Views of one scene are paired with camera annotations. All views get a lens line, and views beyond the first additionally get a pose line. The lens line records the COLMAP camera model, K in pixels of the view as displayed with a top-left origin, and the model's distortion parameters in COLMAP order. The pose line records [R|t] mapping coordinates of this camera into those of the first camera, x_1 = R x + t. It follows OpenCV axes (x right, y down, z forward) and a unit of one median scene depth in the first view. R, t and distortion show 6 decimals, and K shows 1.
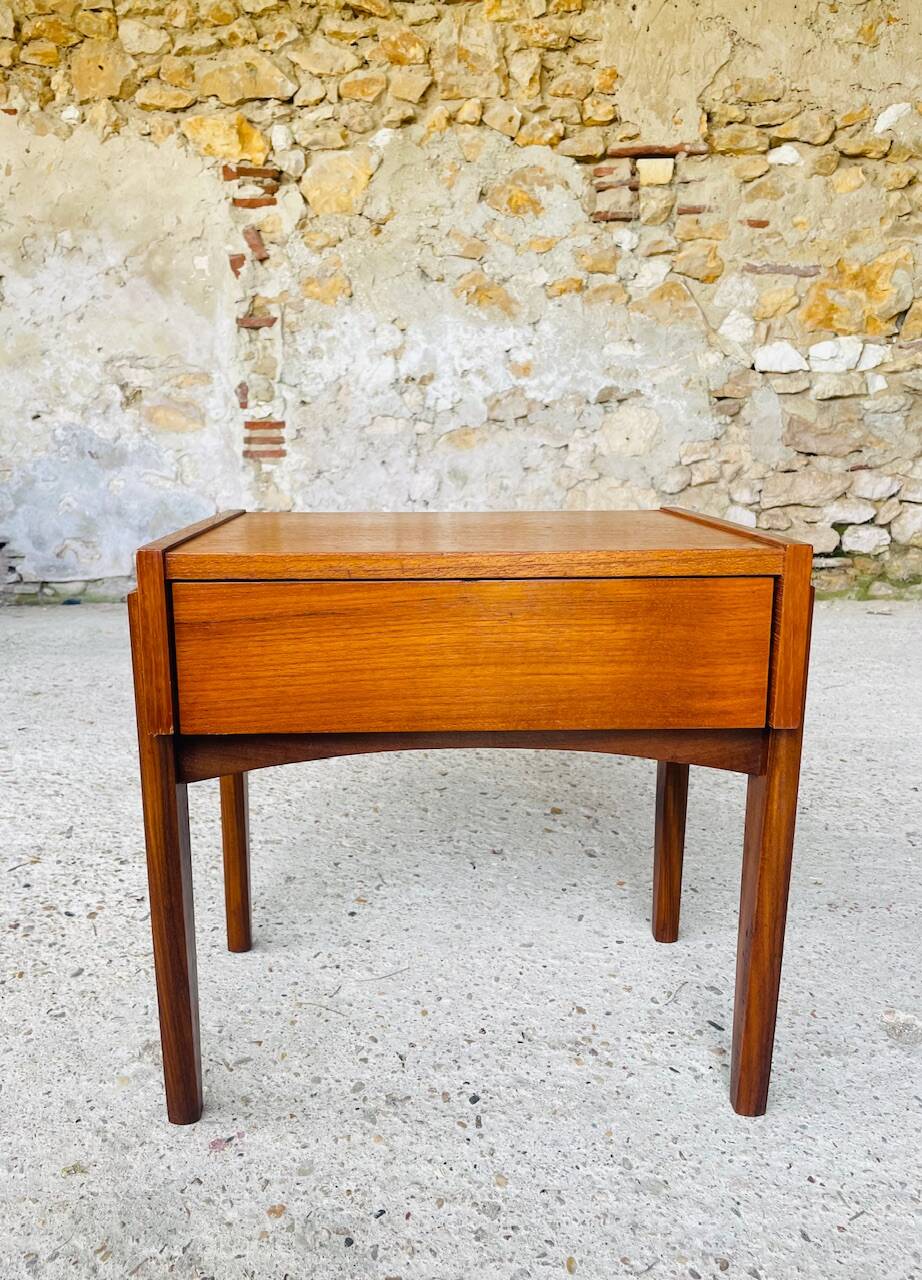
lens RADIAL K [[1026.6, 0, 436.2], [0, 1026.6, 631.0], [0, 0, 1]] dist [0.088859, -0.101739]
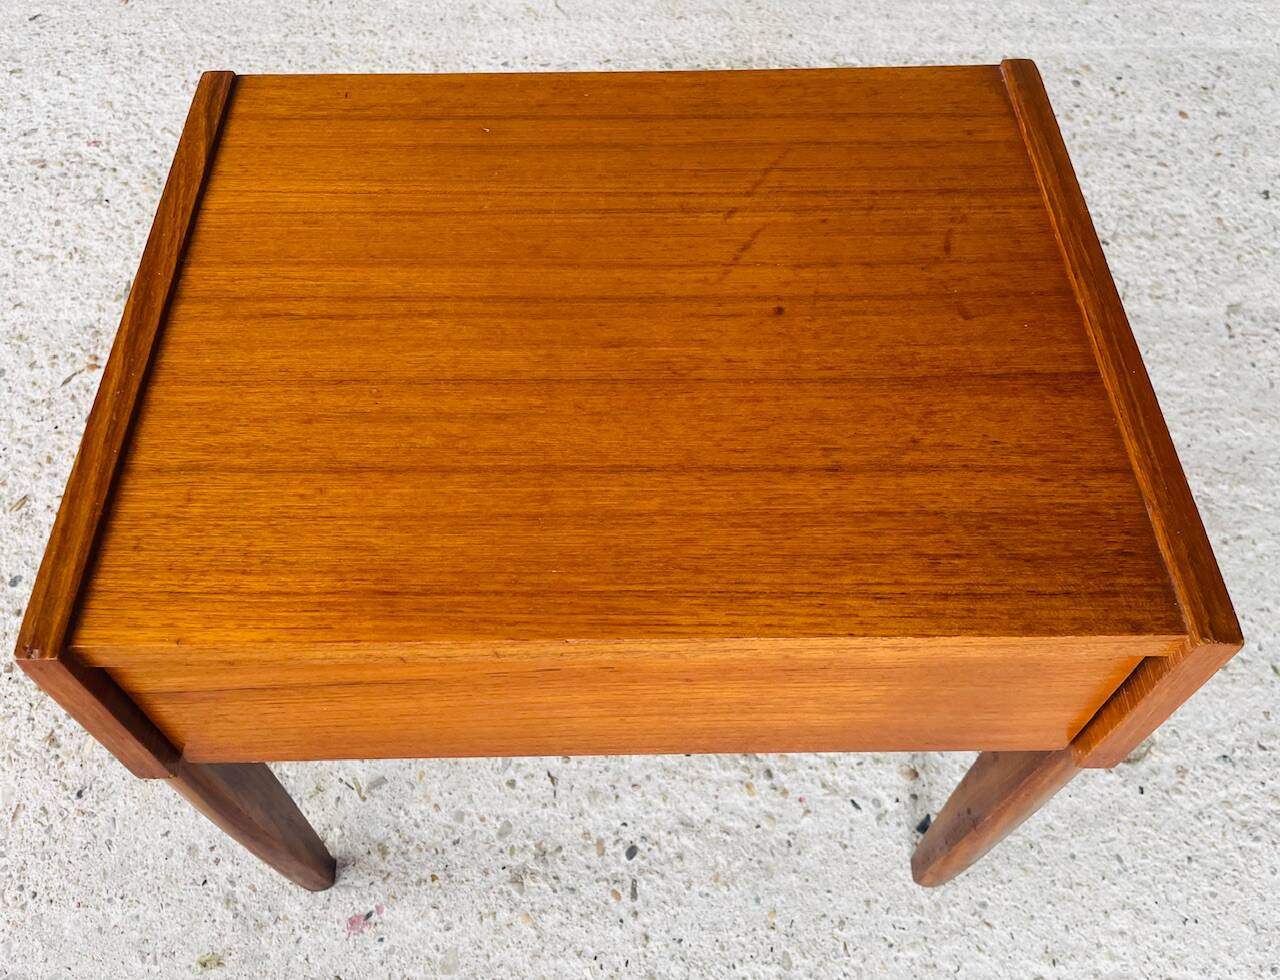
lens RADIAL K [[1089.7, 0, 622.5], [0, 1089.7, 508.4], [0, 0, 1]] dist [0.068595, -0.092884]
pose [[0.999863, 0.008558, -0.014149, 0.023267], [0.004011, 0.704600, 0.709594, -0.260148], [0.016042, -0.709554, 0.704469, 0.309123]]
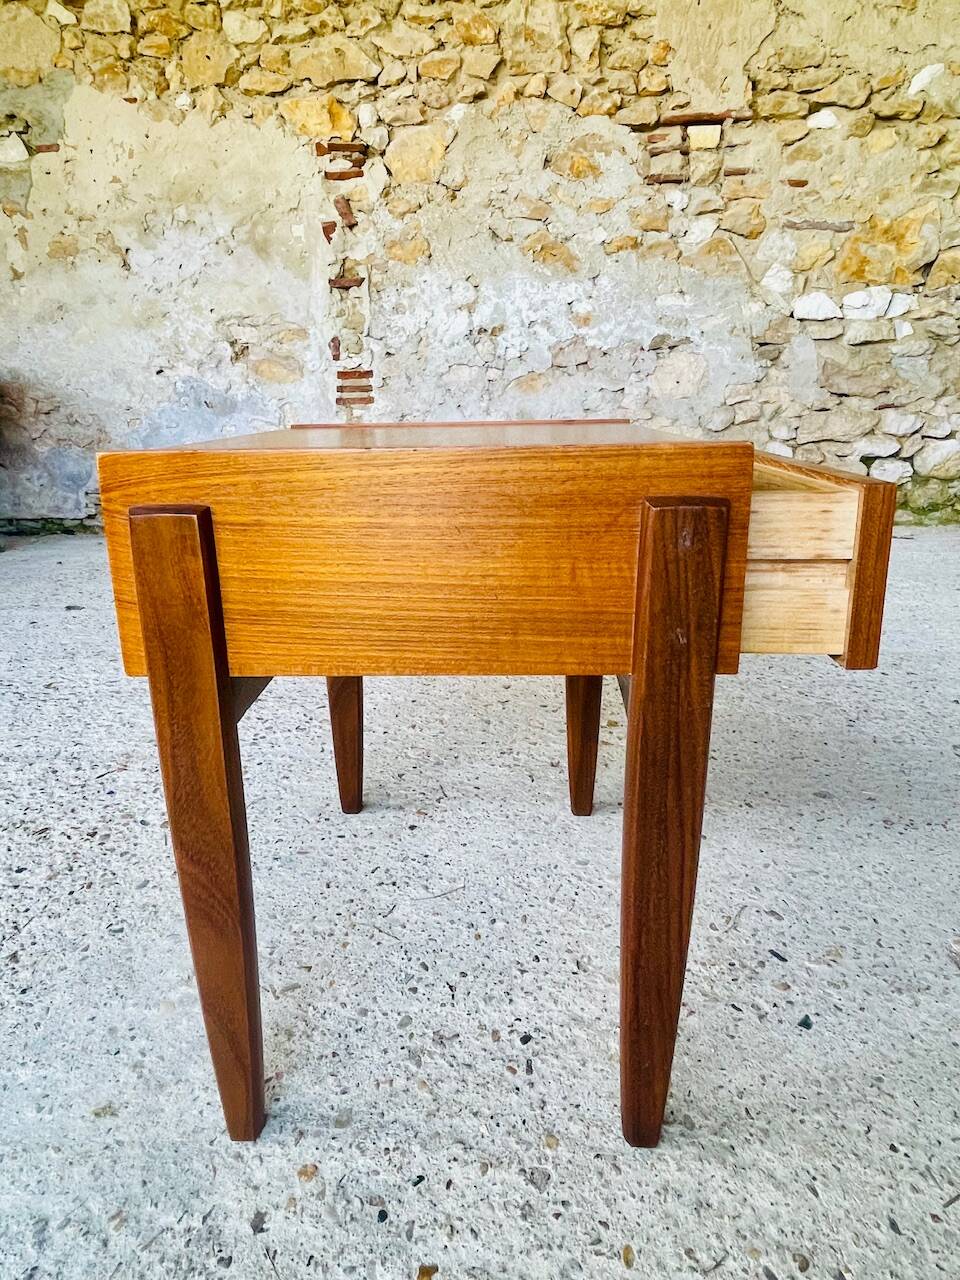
lens RADIAL K [[840.0, 0, 470.4], [0, 840.0, 611.8], [0, 0, 1]] dist [0.009020, -0.017445]
pose [[0.998759, -0.001363, -0.049793, 0.014490], [0.004538, 0.997959, 0.063697, 0.005870], [0.049604, -0.063844, 0.996726, 0.147577]]
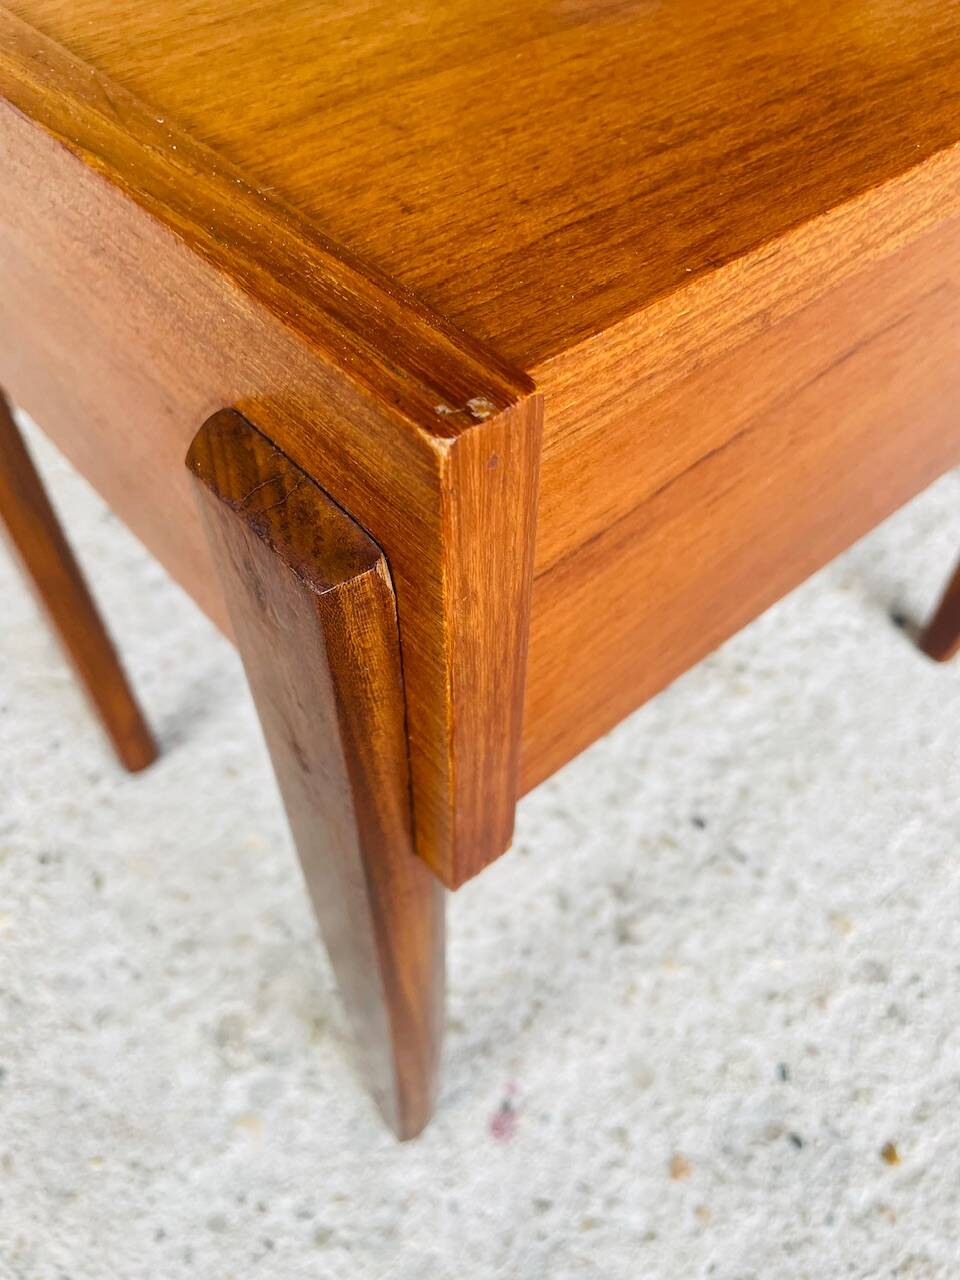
lens RADIAL K [[1000.8, 0, 473.0], [0, 1000.8, 633.7], [0, 0, 1]] dist [0.021071, -0.004973]
pose [[0.779215, -0.489896, 0.390929, -0.171970], [0.124758, 0.732488, 0.669251, -0.080290], [-0.614214, -0.472719, 0.631884, 0.414270]]
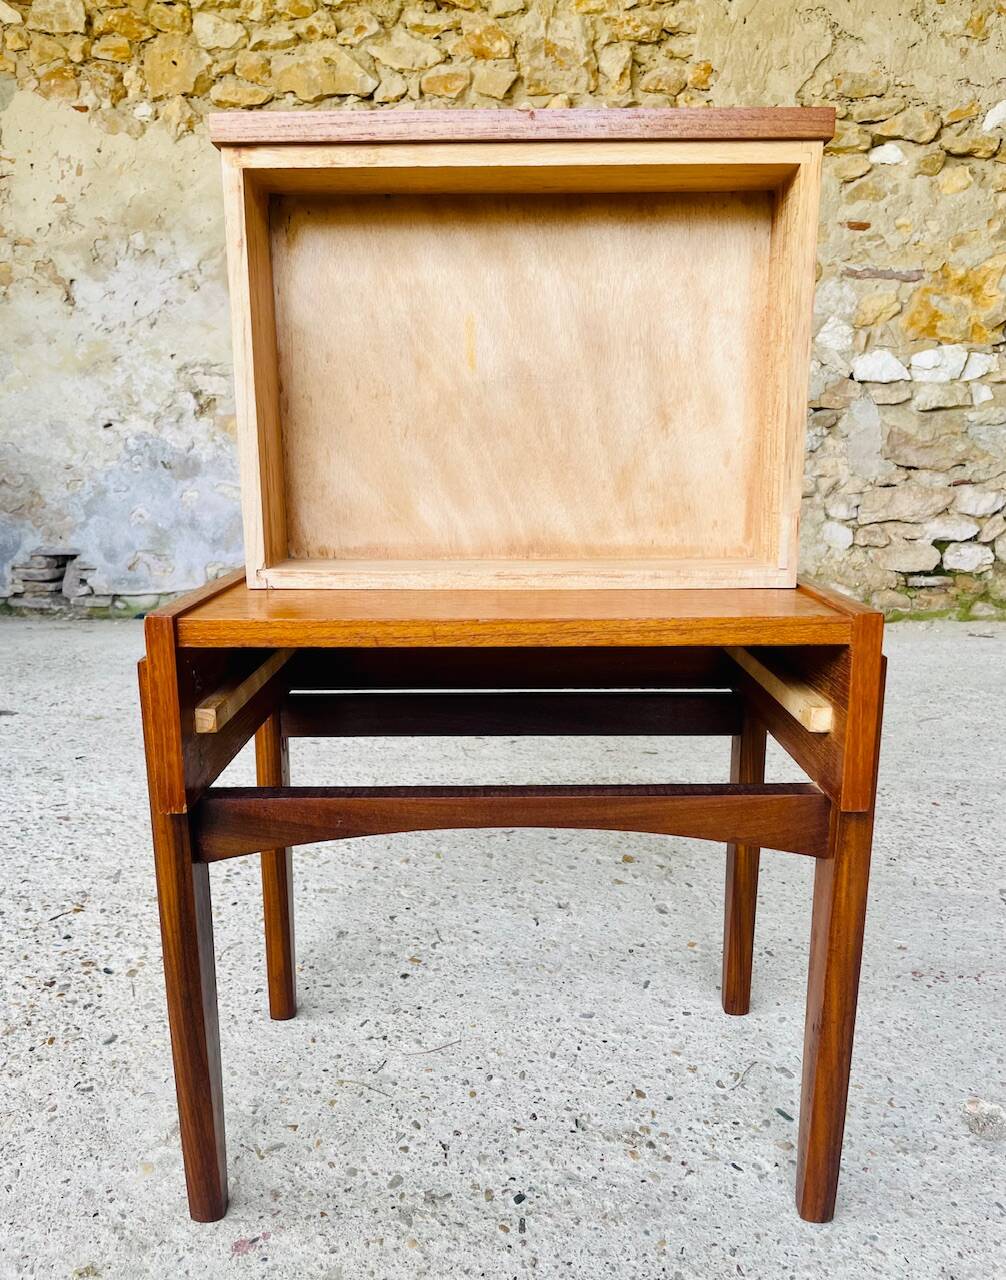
lens RADIAL K [[1047.4, 0, 506.7], [0, 1047.4, 650.9], [0, 0, 1]] dist [0.080222, -0.094009]
pose [[0.999733, 0.009183, -0.021208, 0.023653], [-0.008847, 0.999835, 0.015867, -0.031374], [0.021351, -0.015675, 0.999649, 0.033635]]
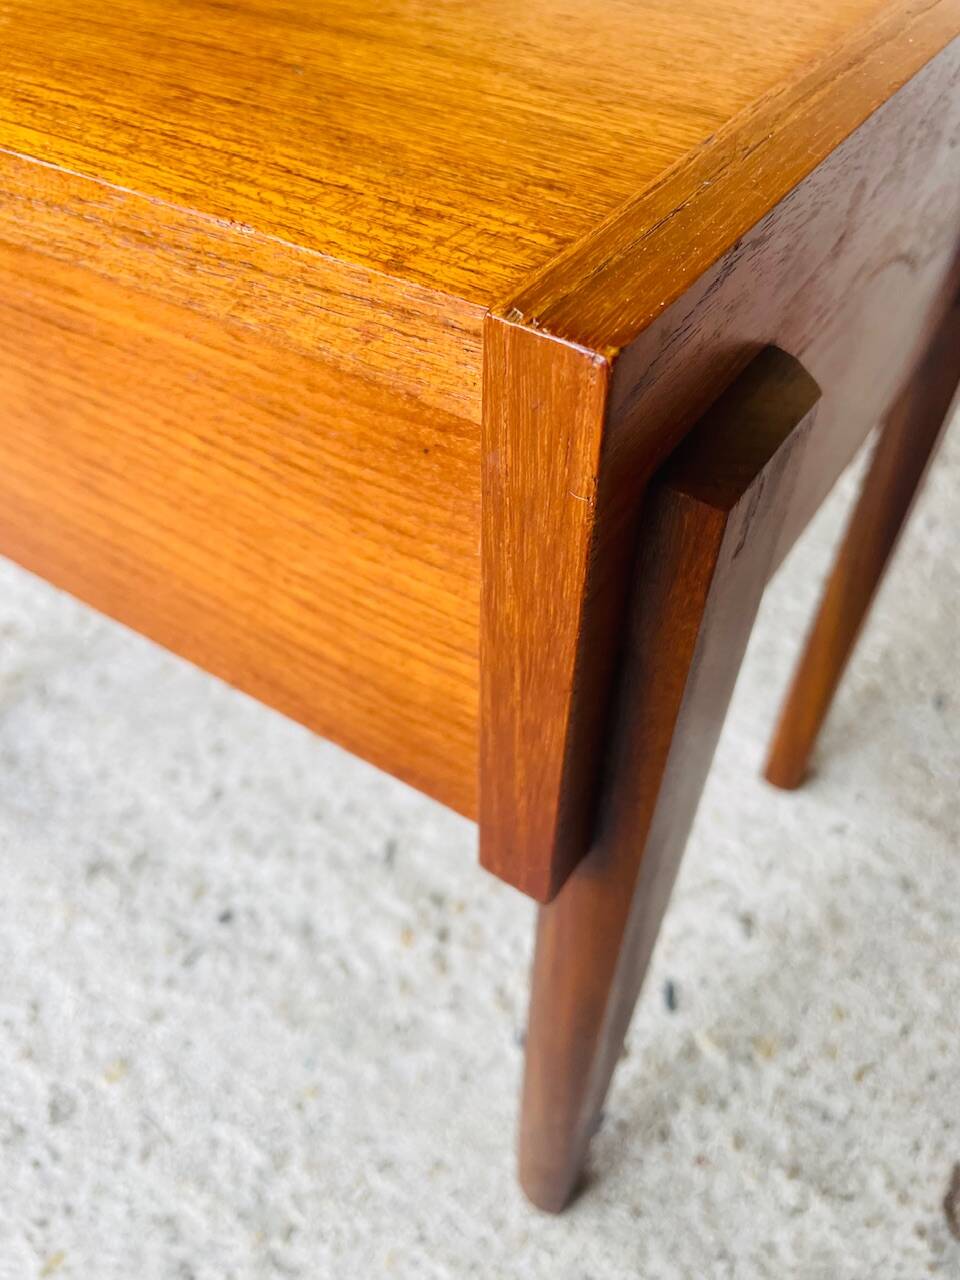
lens RADIAL K [[1019.1, 0, 455.9], [0, 1019.1, 637.0], [0, 0, 1]] dist [0.044769, -0.052751]
pose [[0.812002, 0.422820, -0.402339, 0.205014], [-0.107773, 0.786109, 0.608619, -0.071828], [0.573619, -0.450838, 0.683891, 0.409988]]
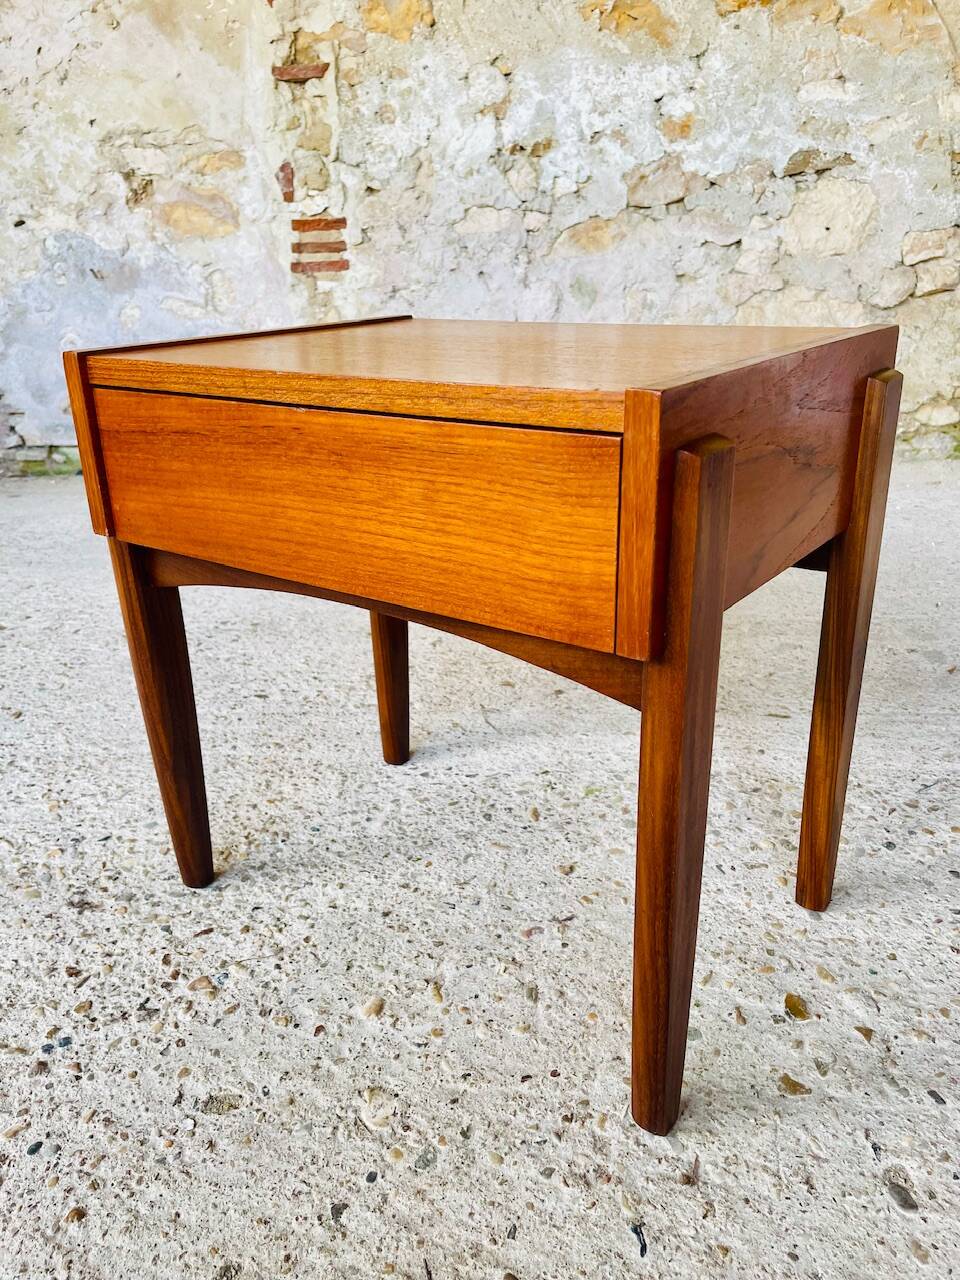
lens RADIAL K [[1019.1, 0, 470.4], [0, 1019.1, 634.6], [0, 0, 1]] dist [0.044769, -0.052751]
pose [[0.996836, 0.001865, -0.079461, -0.001997], [0.012517, 0.983567, 0.180108, -0.094989], [0.078491, -0.180533, 0.980432, 0.534602]]
